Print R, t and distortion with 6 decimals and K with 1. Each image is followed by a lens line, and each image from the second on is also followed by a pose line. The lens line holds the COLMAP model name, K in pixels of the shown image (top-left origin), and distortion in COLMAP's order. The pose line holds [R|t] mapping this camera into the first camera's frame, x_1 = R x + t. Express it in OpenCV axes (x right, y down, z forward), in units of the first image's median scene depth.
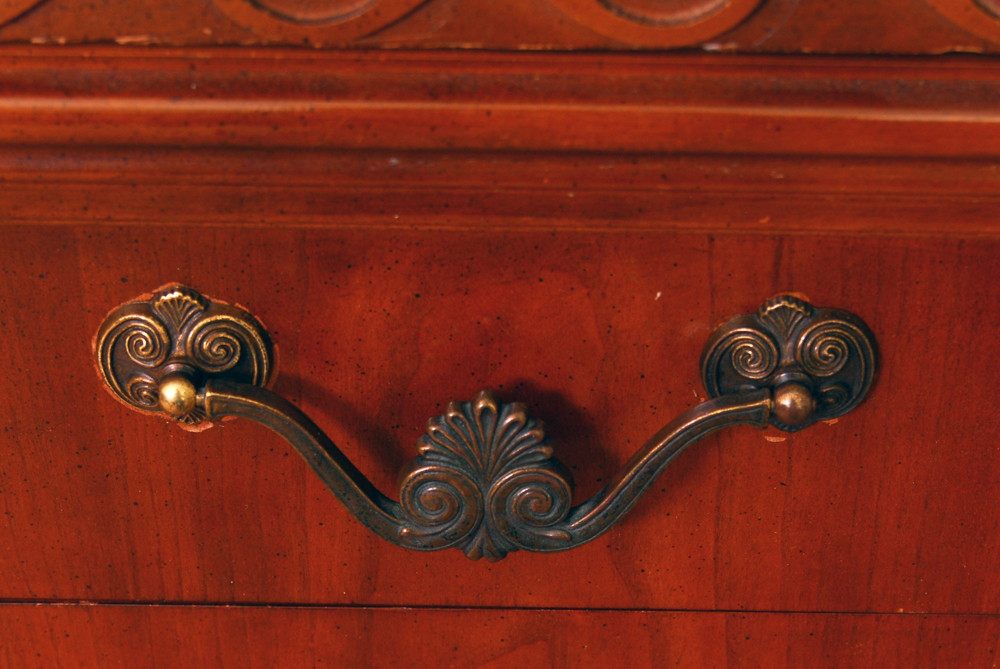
lens RADIAL K [[2349.8, 0, 500.5], [0, 2349.8, 337.4], [0, 0, 1]] dist [-0.041252, 0.000000]
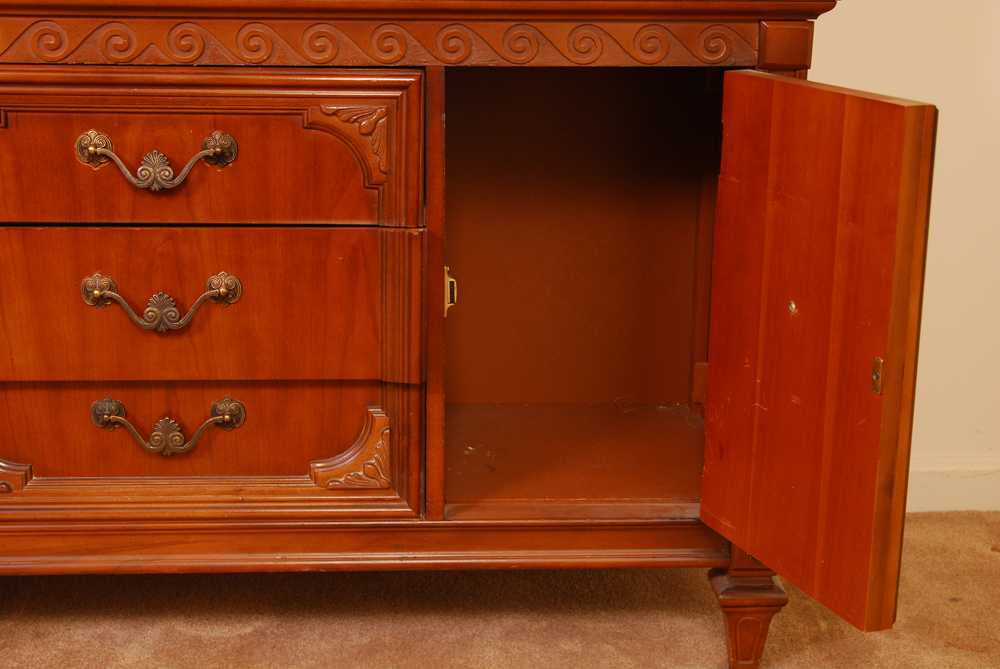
lens RADIAL K [[1657.6, 0, 501.2], [0, 1657.6, 361.6], [0, 0, 1]] dist [0.011926, 0.000000]
pose [[0.996028, -0.008722, 0.088614, 0.392389], [0.045538, 0.905092, -0.422770, 1.880776], [-0.076516, 0.425126, 0.901894, -1.953665]]
